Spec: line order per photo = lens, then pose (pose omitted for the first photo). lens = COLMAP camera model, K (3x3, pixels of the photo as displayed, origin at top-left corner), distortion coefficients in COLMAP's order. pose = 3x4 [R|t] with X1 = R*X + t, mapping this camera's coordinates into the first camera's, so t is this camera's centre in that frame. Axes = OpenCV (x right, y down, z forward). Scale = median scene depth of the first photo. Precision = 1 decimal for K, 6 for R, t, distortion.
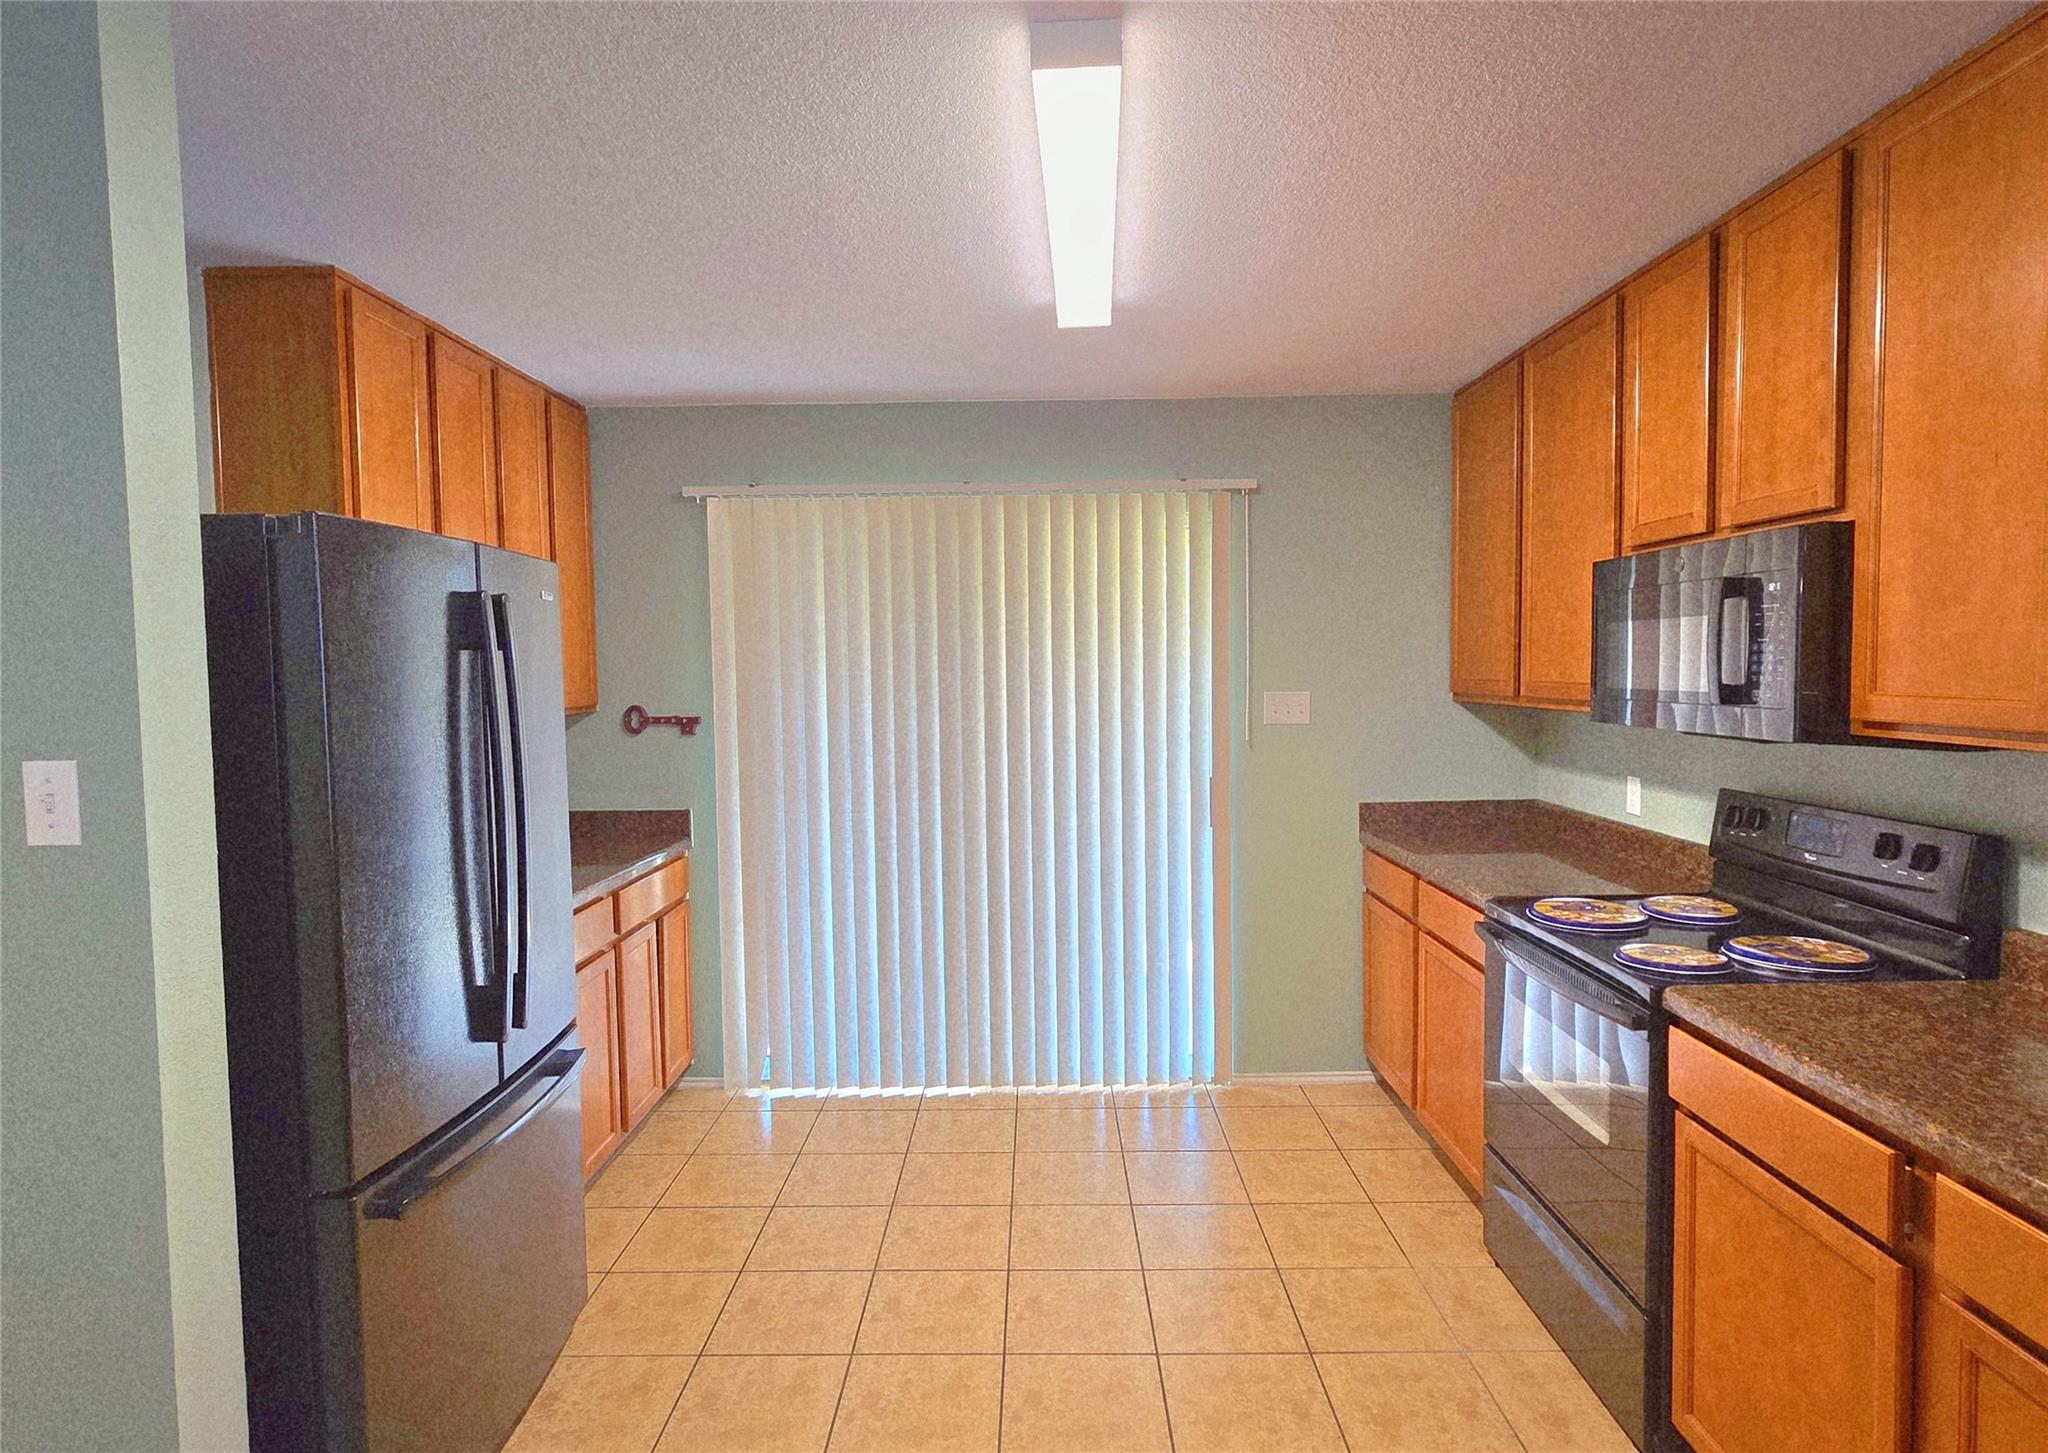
lens RADIAL K [[1121.6, 0, 1024.0], [0, 1121.6, 726.5], [0, 0, 1]] dist [-0.006790, -0.001701]
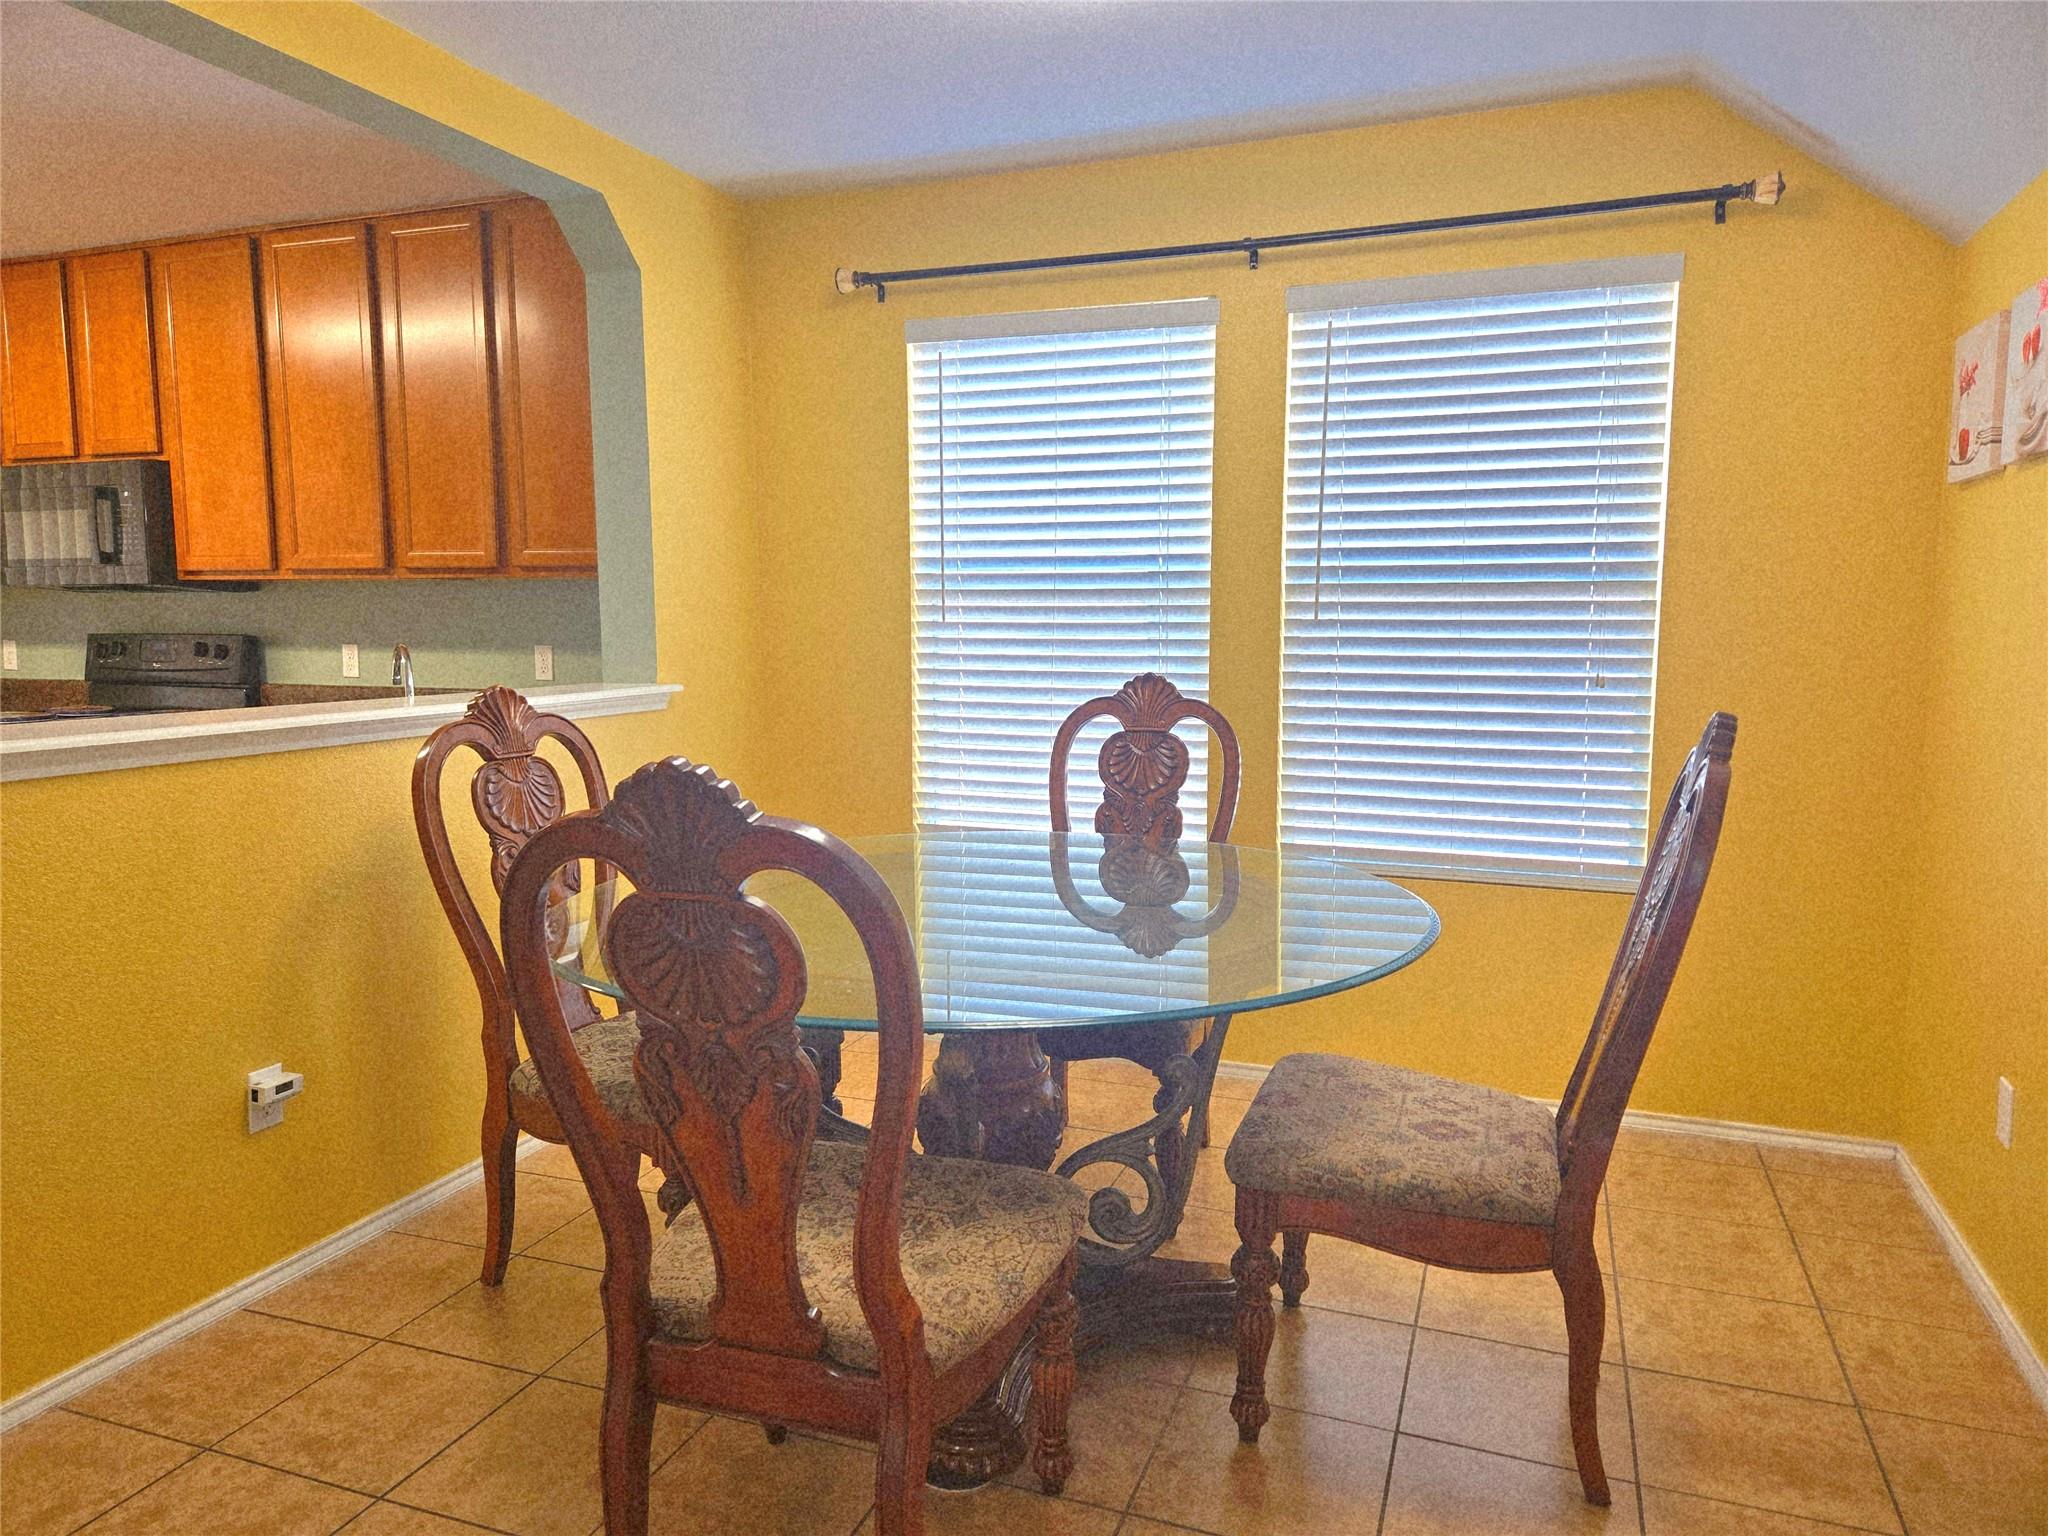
lens RADIAL K [[1373.2, 0, 1024.0], [0, 1373.2, 768.0], [0, 0, 1]] dist [0.001304, -0.000825]
pose [[0.342594, -0.092598, 0.934909, -0.831093], [0.045587, 0.995597, 0.081904, 0.175875], [-0.938377, 0.014560, 0.345306, -0.971389]]
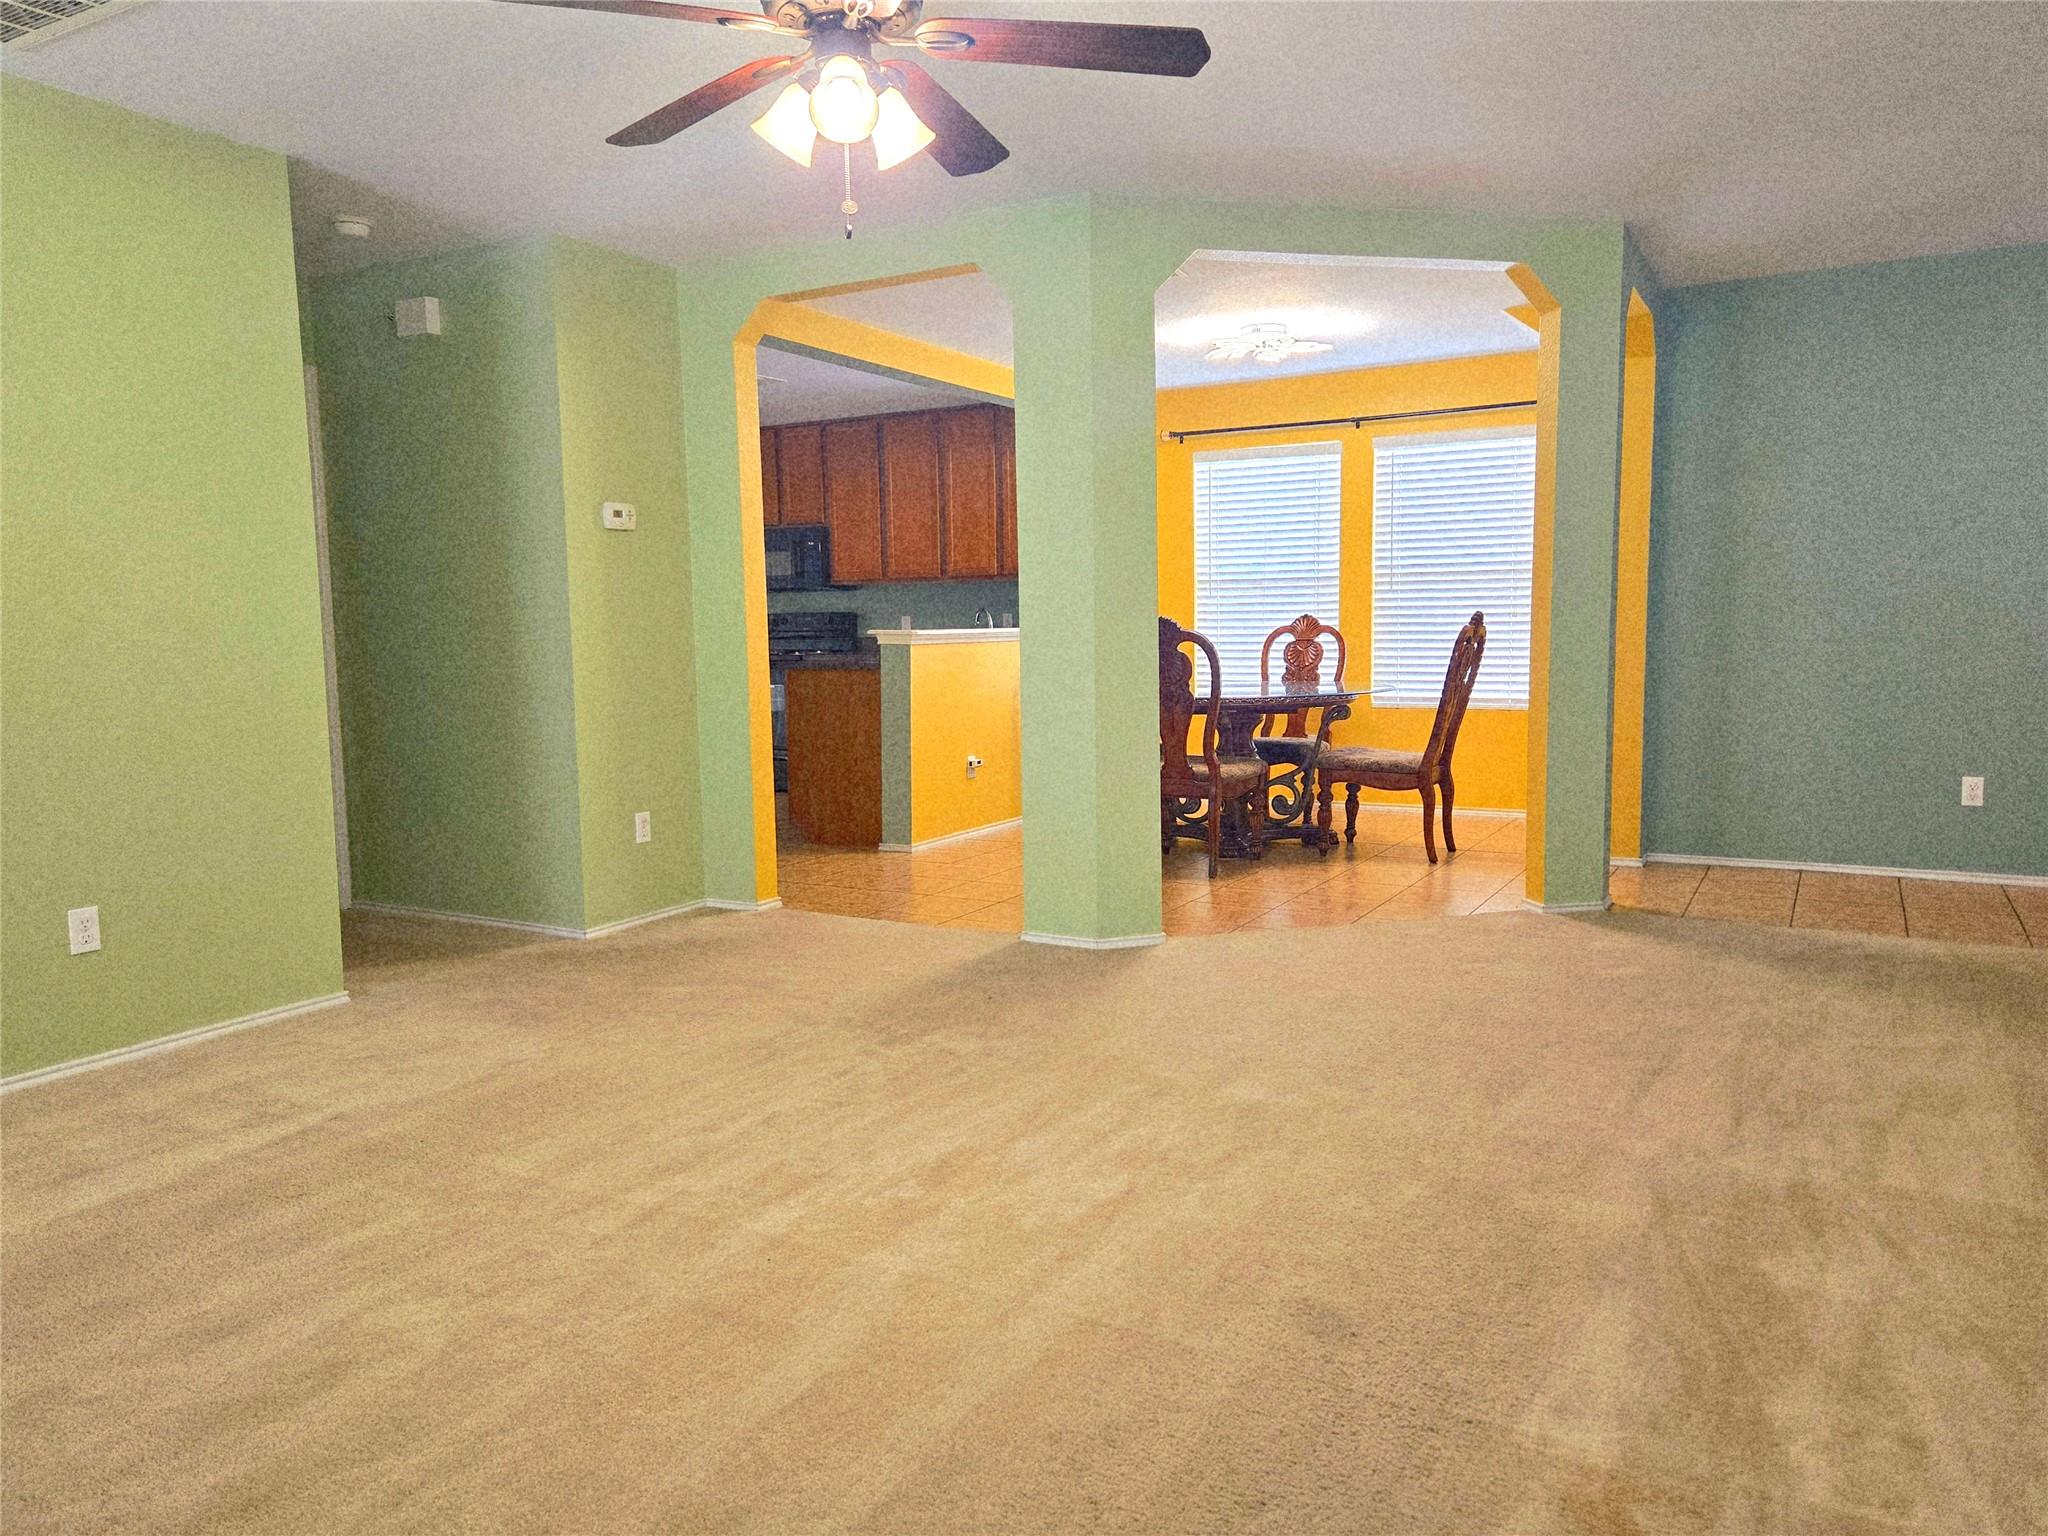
lens RADIAL K [[1373.2, 0, 1024.0], [0, 1373.2, 768.0], [0, 0, 1]] dist [0.001304, -0.000825]
pose [[0.493892, -0.087194, 0.865140, -2.569426], [0.056826, 0.996069, 0.067949, 0.302296], [-0.867664, 0.015603, 0.496905, -1.615707]]
